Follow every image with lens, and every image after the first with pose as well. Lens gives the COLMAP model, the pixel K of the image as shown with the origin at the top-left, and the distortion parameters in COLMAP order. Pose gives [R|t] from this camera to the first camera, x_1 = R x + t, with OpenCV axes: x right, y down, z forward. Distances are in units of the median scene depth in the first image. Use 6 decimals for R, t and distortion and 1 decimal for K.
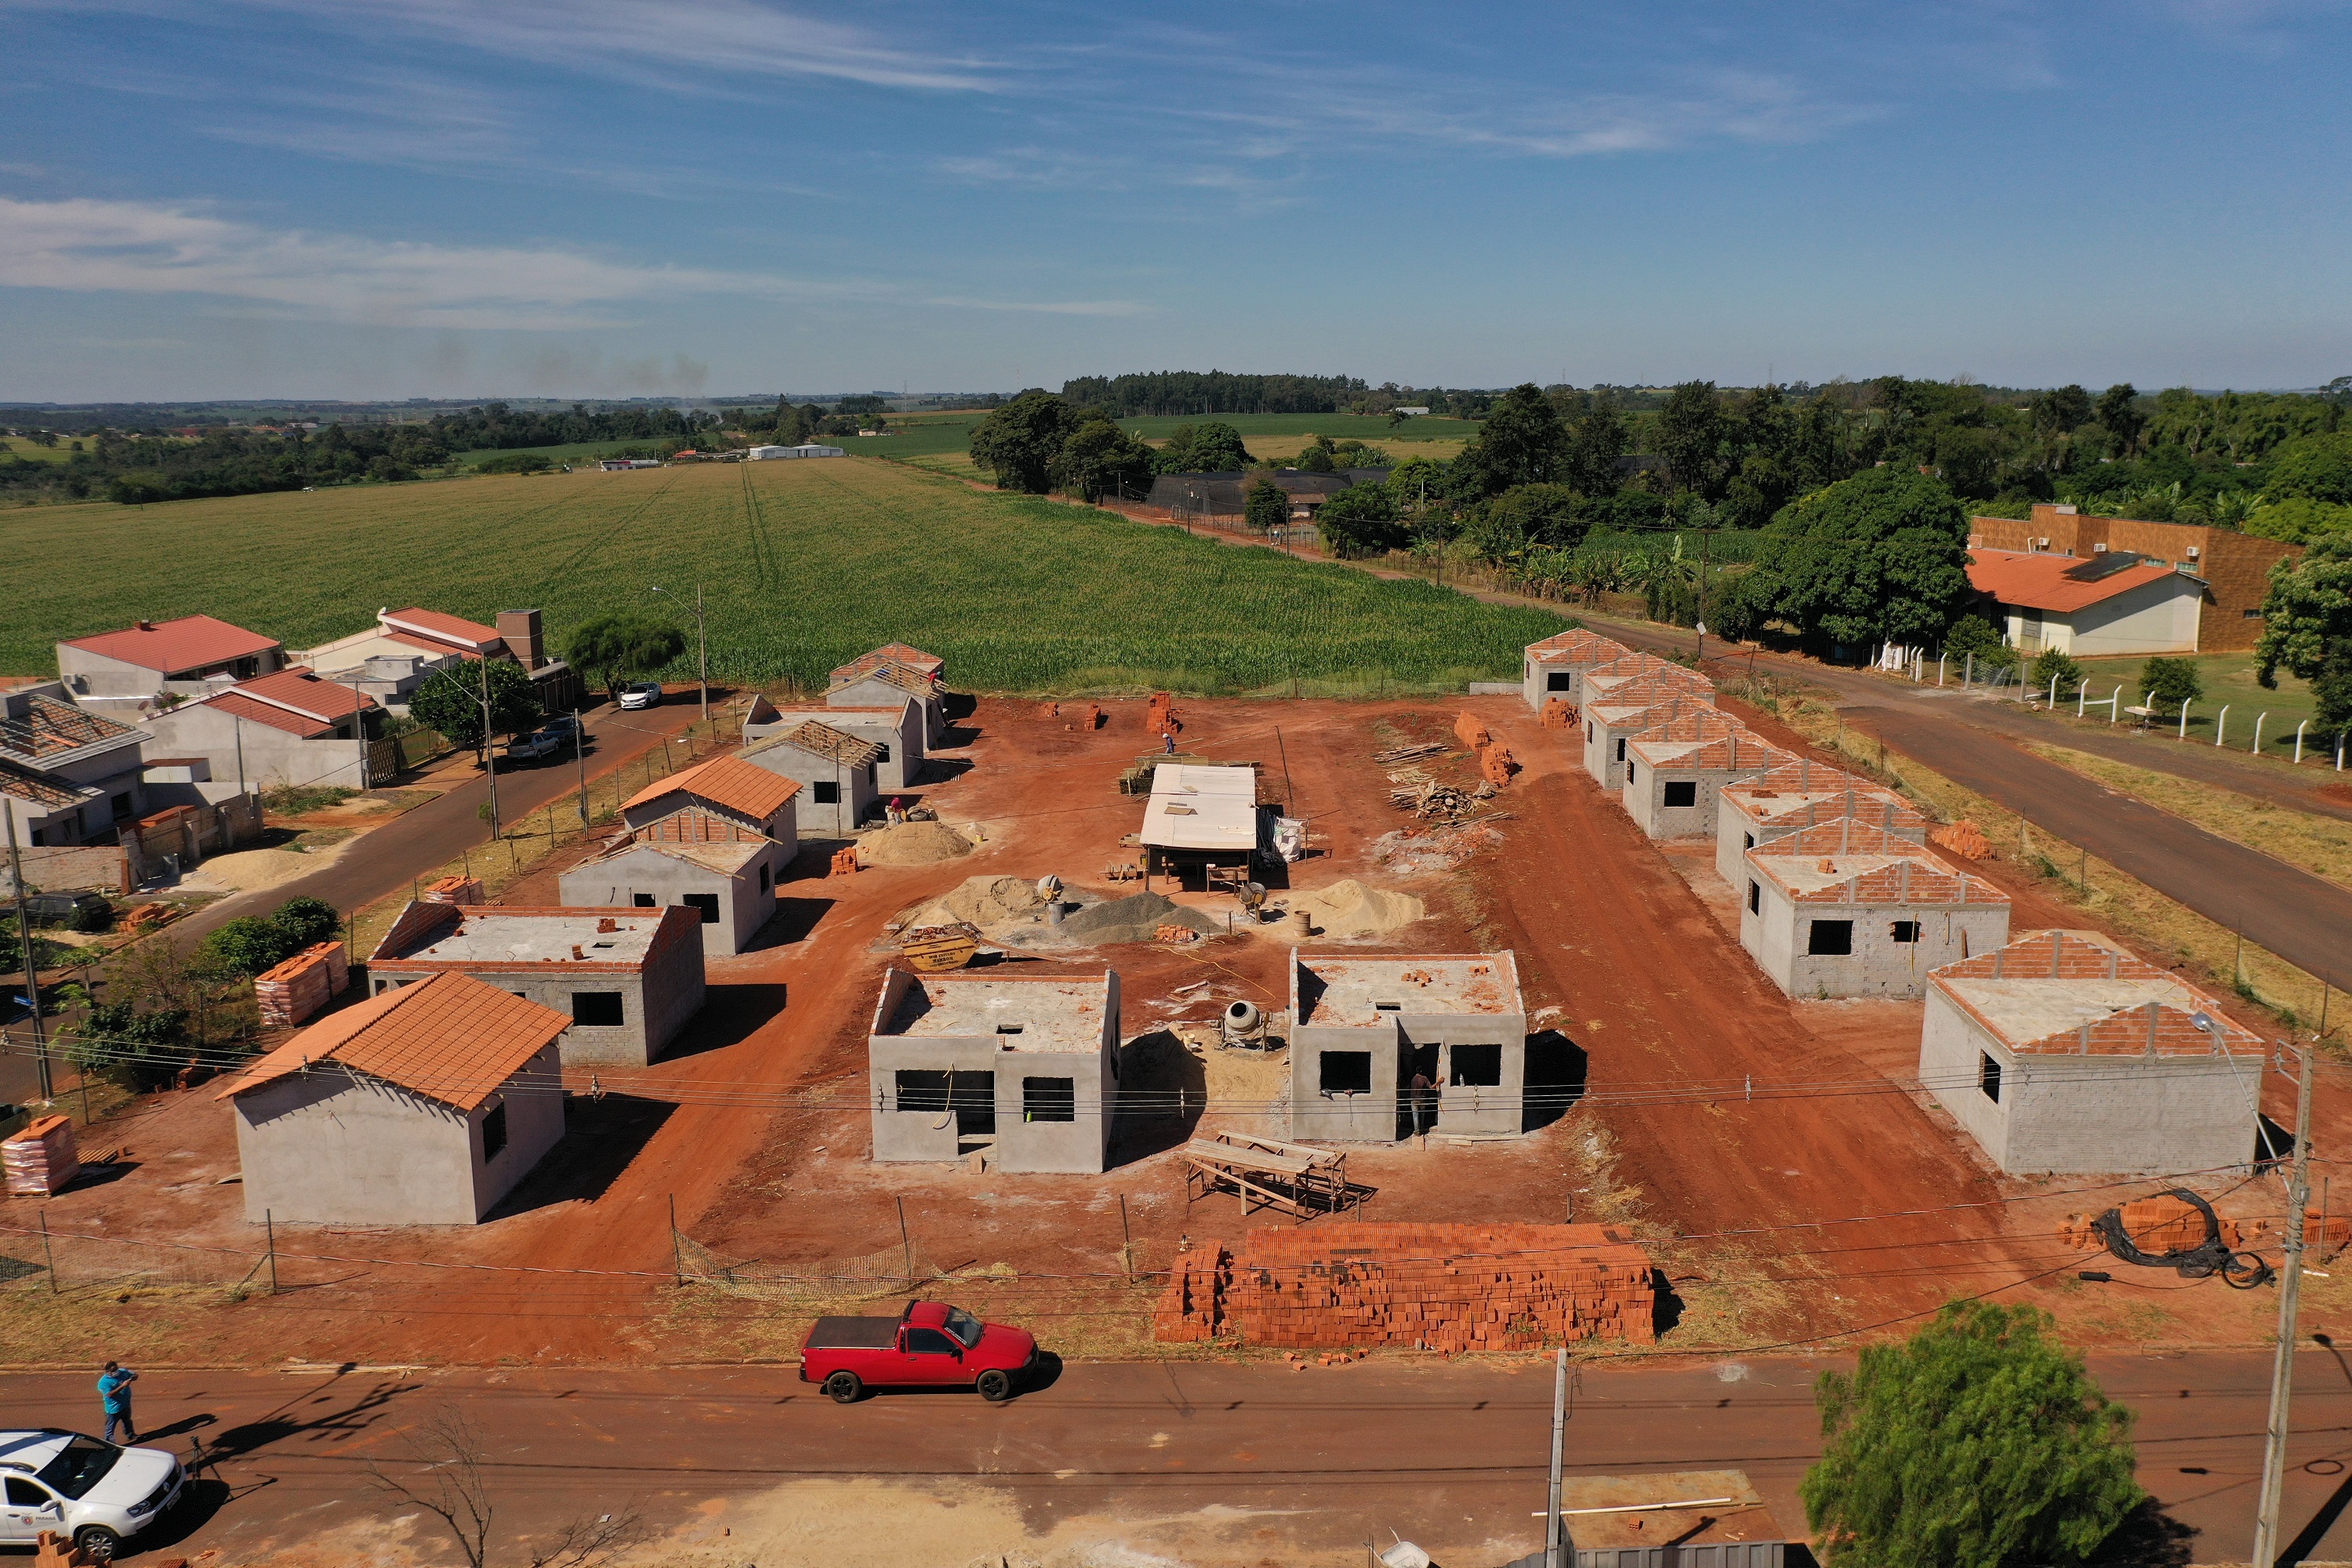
lens RADIAL K [[1864.8, 0, 1172.4], [0, 1864.8, 783.5], [0, 0, 1]] dist [0.000698, -0.011563]
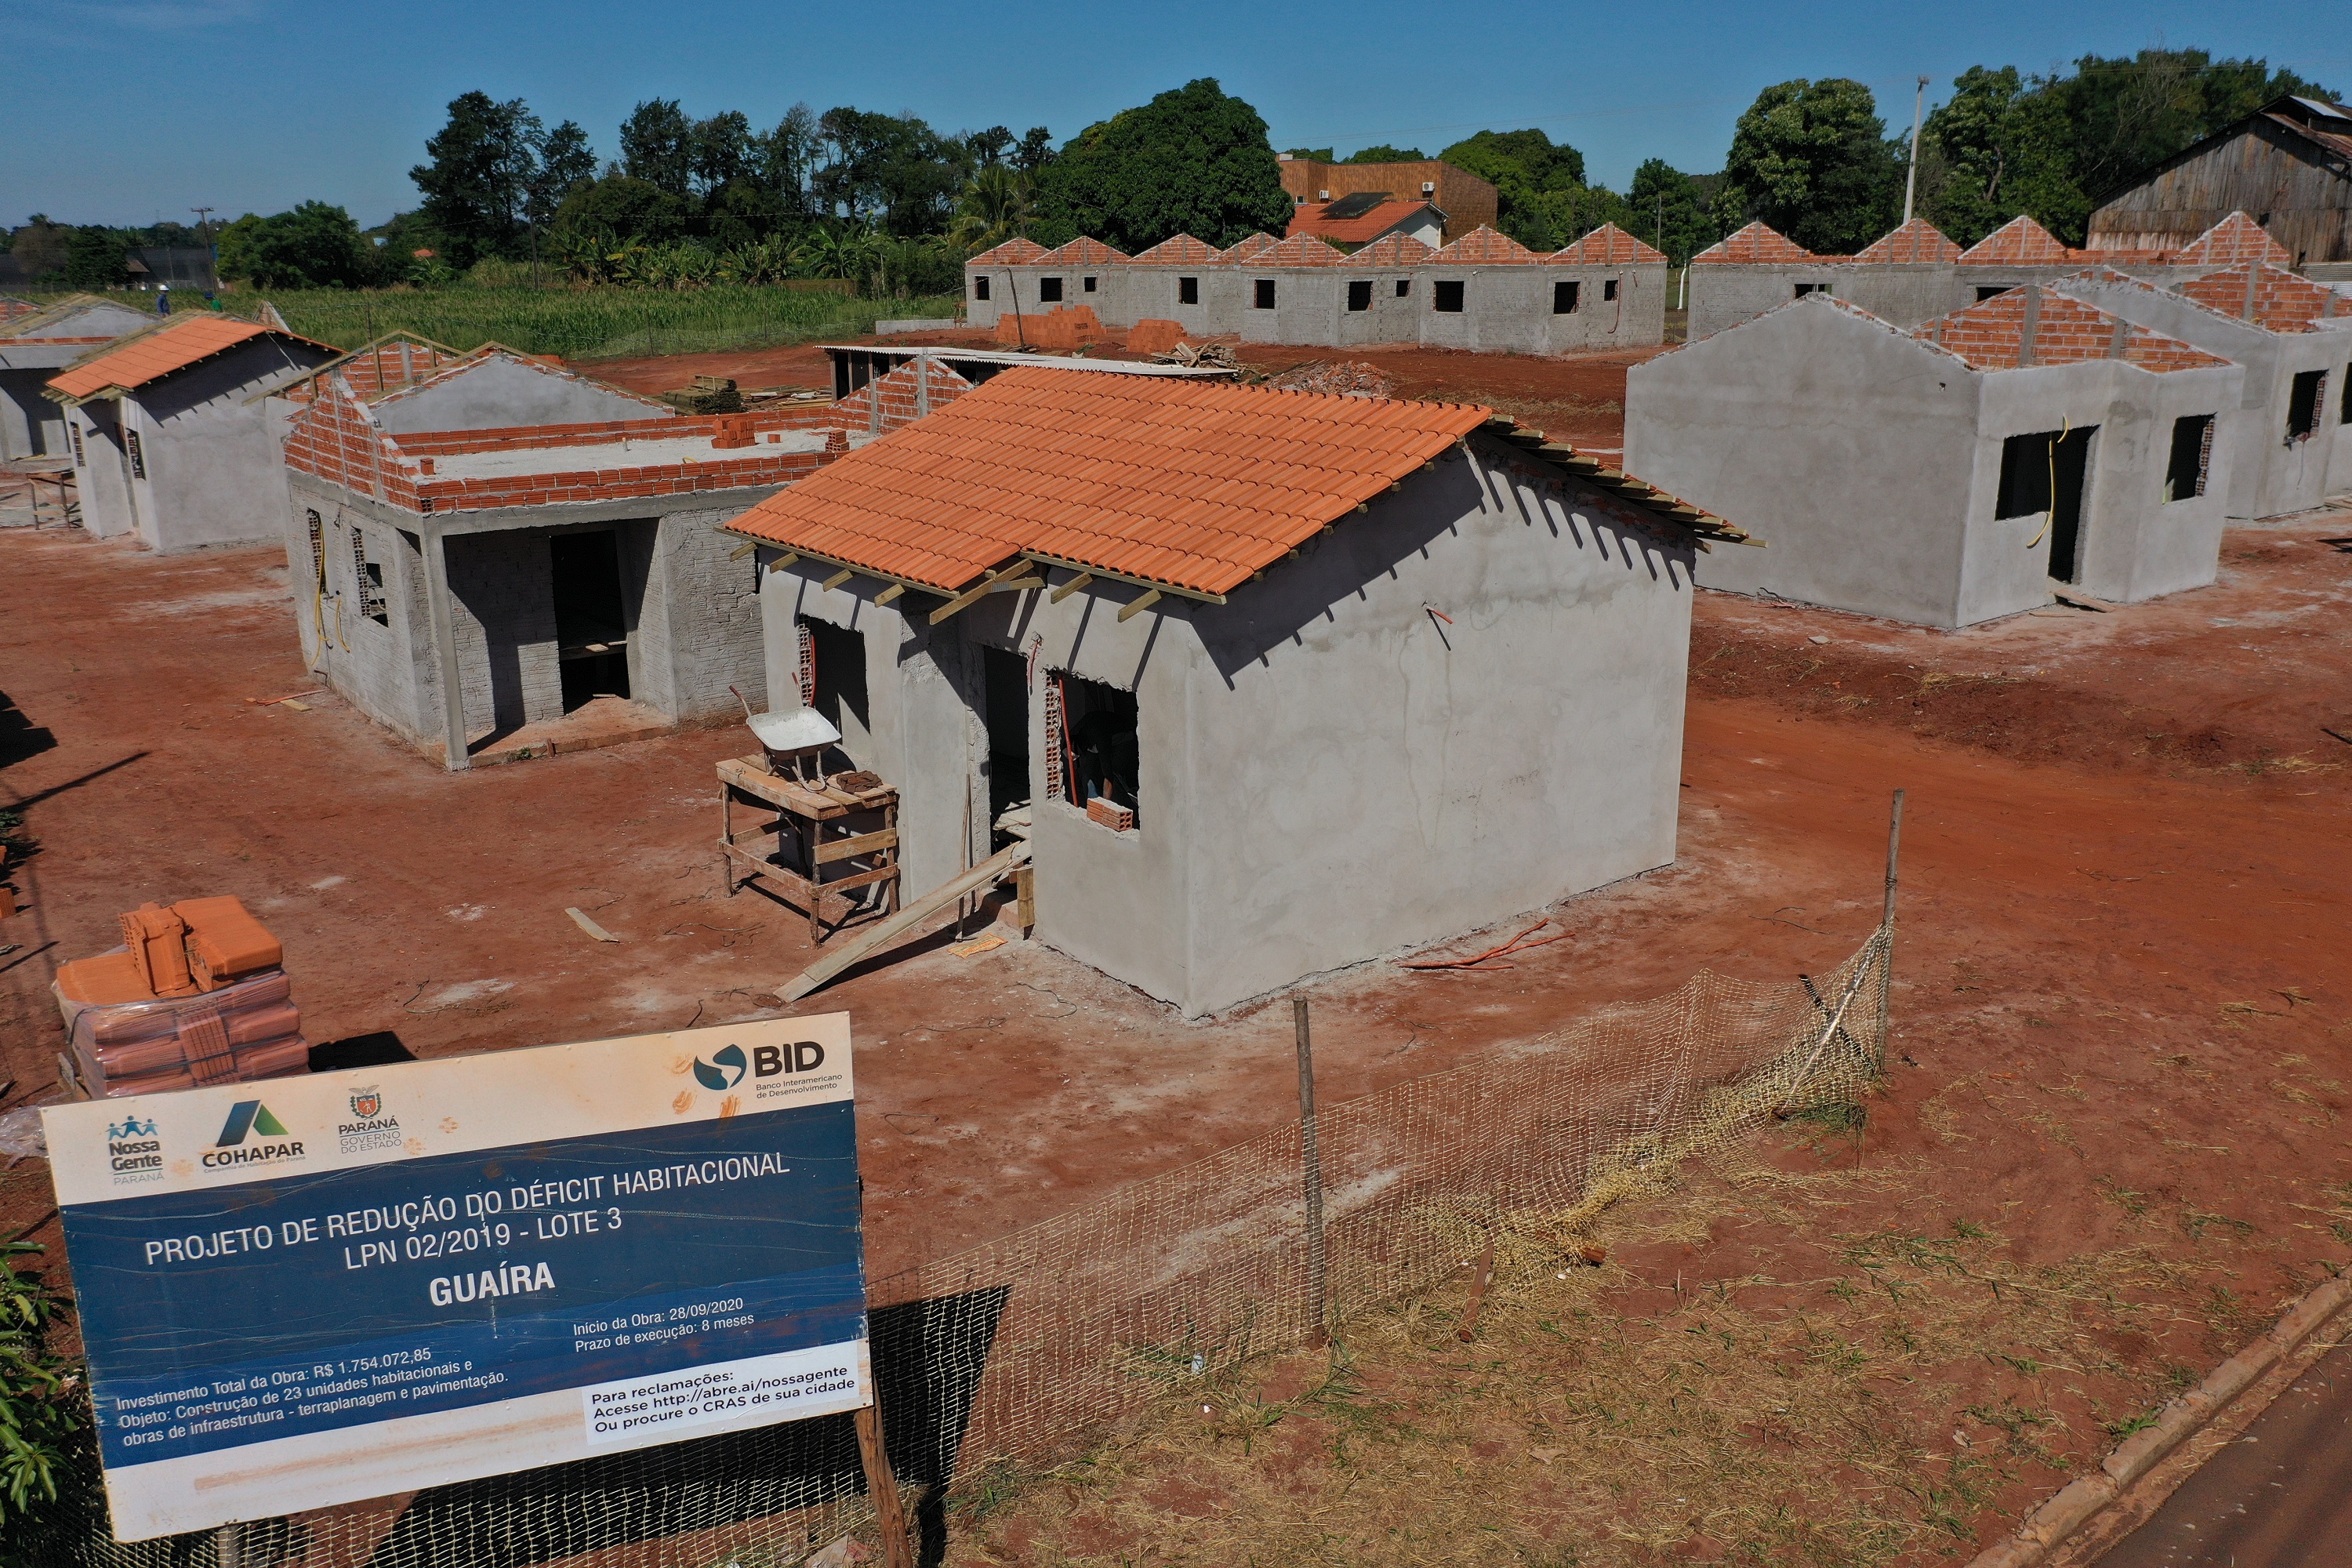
lens RADIAL K [[1863.0, 0, 1173.3], [0, 1863.0, 776.3], [0, 0, 1]] dist [0.008863, -0.012770]
pose [[0.770144, -0.174367, 0.613575, -0.365723], [0.131480, 0.984650, 0.114789, 0.087089], [-0.624172, -0.007732, 0.781248, 0.408332]]
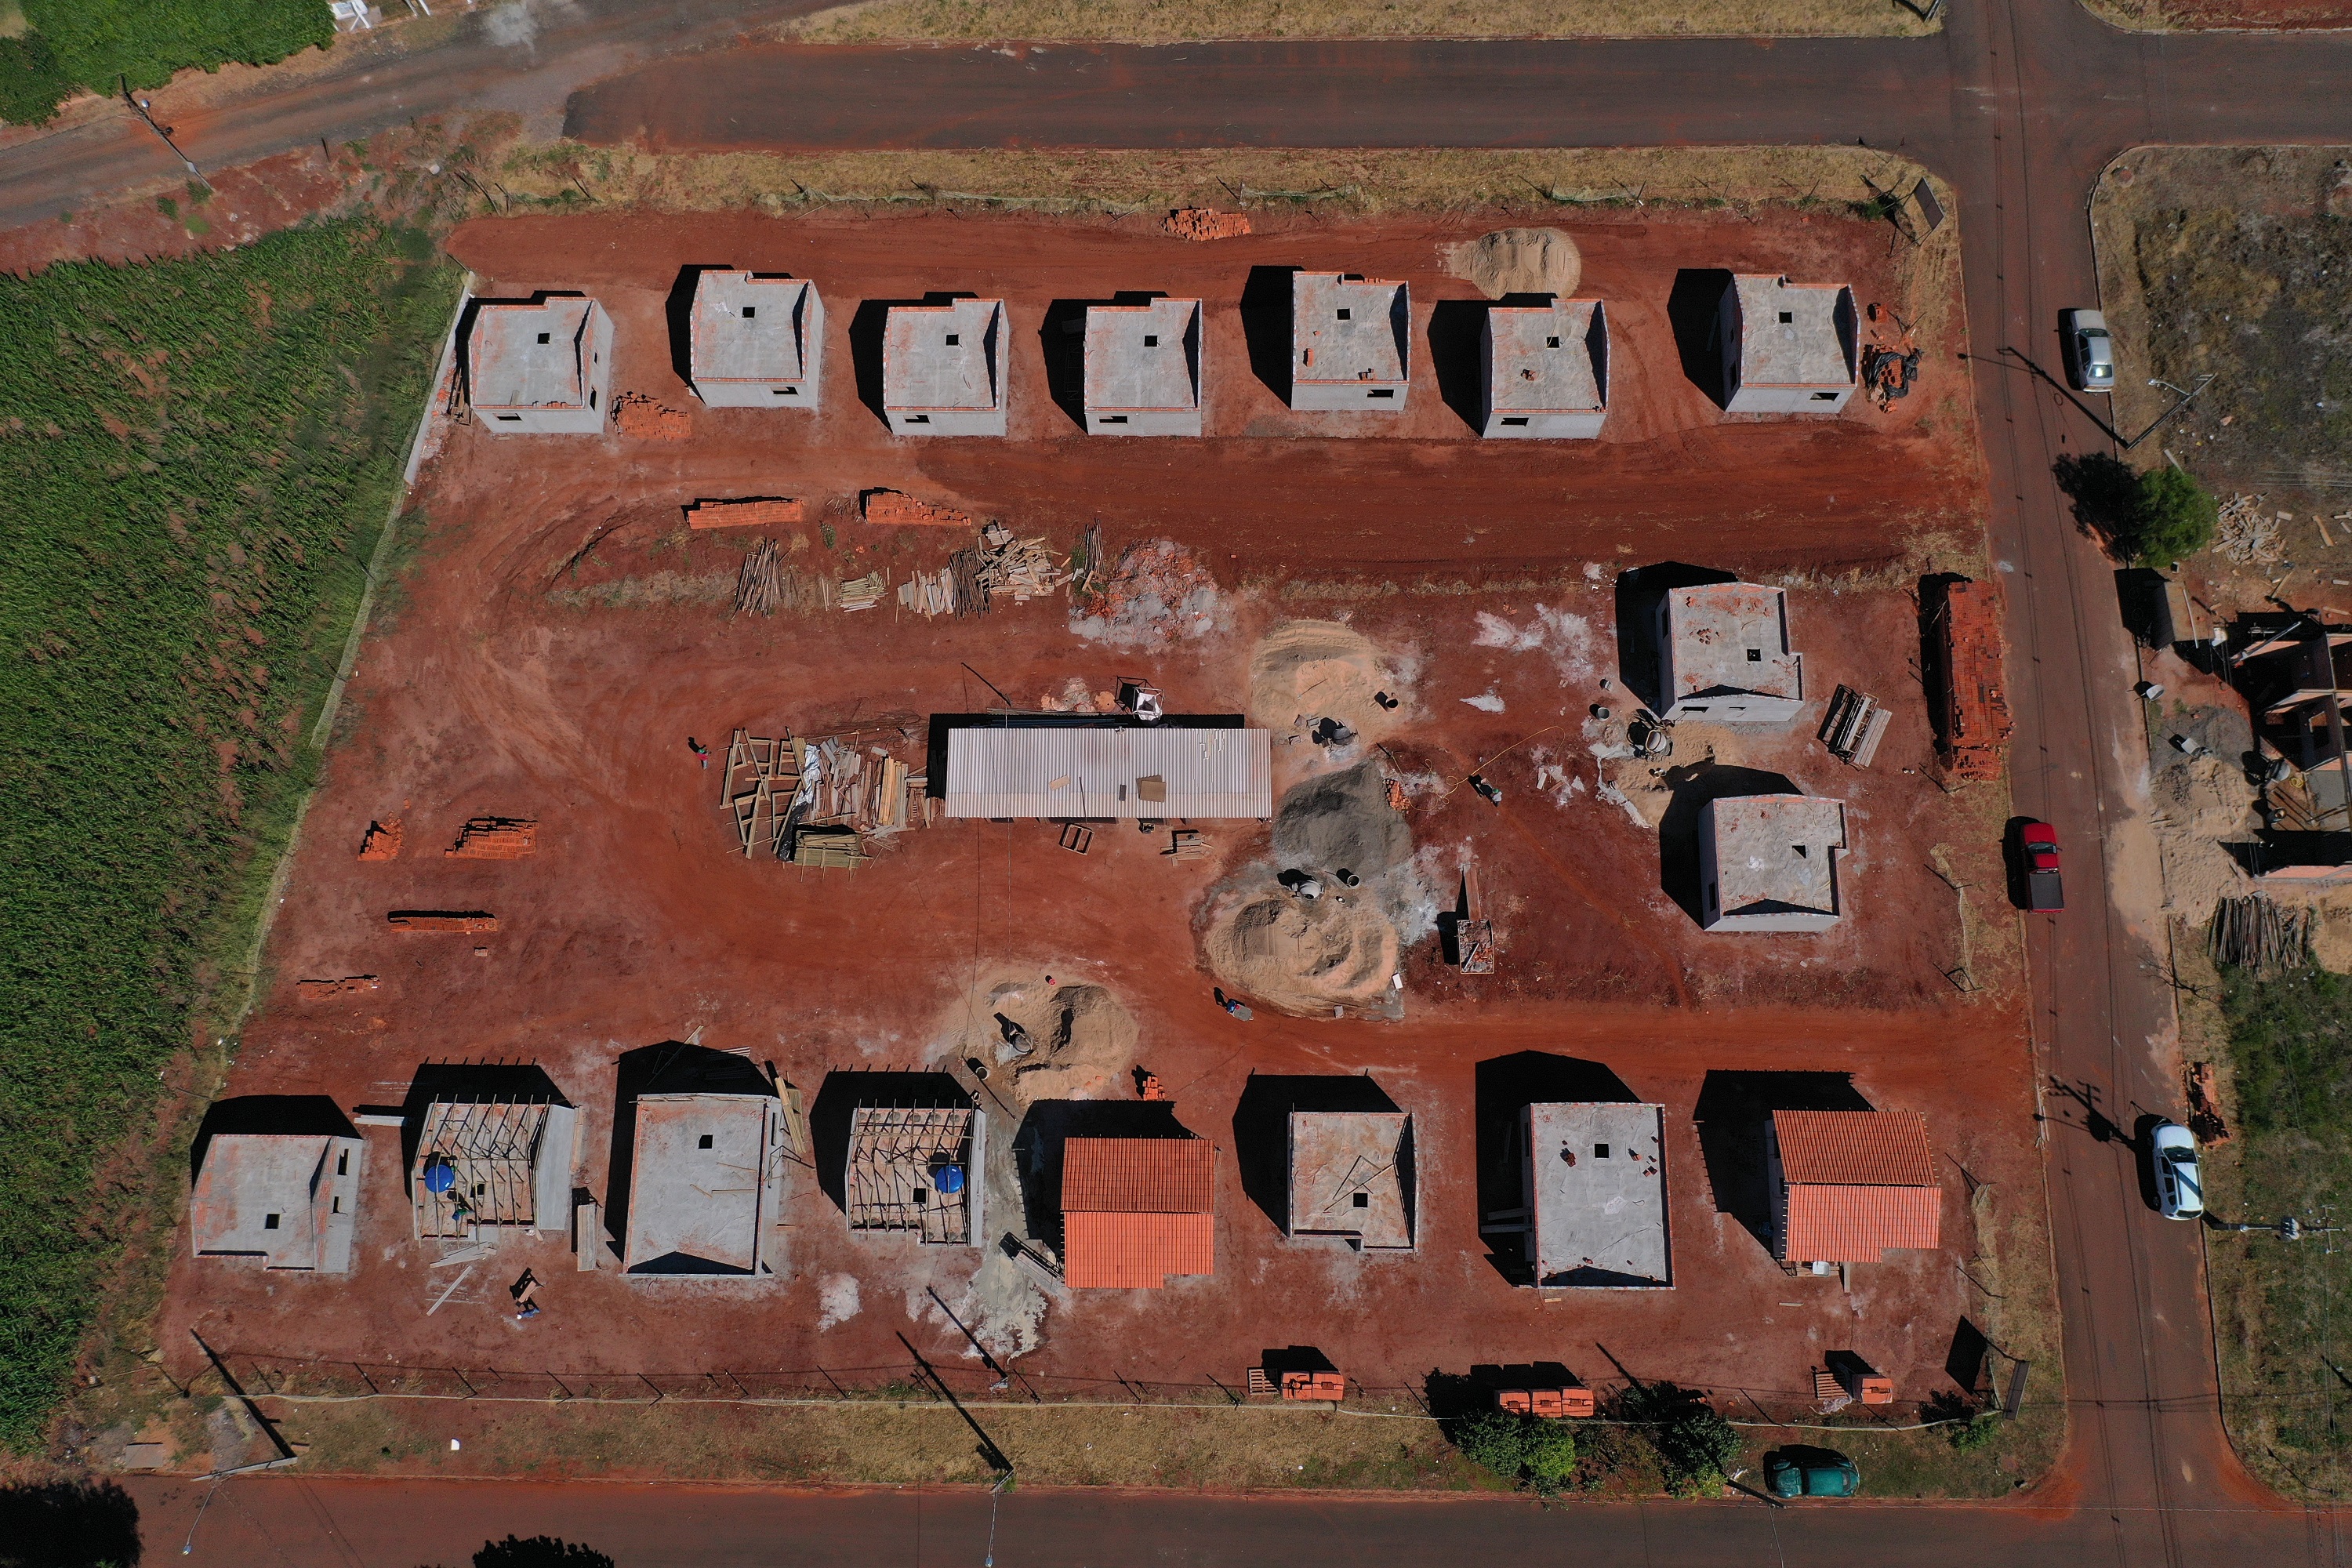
lens RADIAL K [[1863.0, 0, 1173.3], [0, 1863.0, 776.3], [0, 0, 1]] dist [0.008863, -0.012770]
pose [[-0.031576, -0.964231, 0.263176, -0.275627], [0.225823, 0.249616, 0.941645, -1.010105], [-0.973656, 0.089164, 0.209864, 0.689459]]
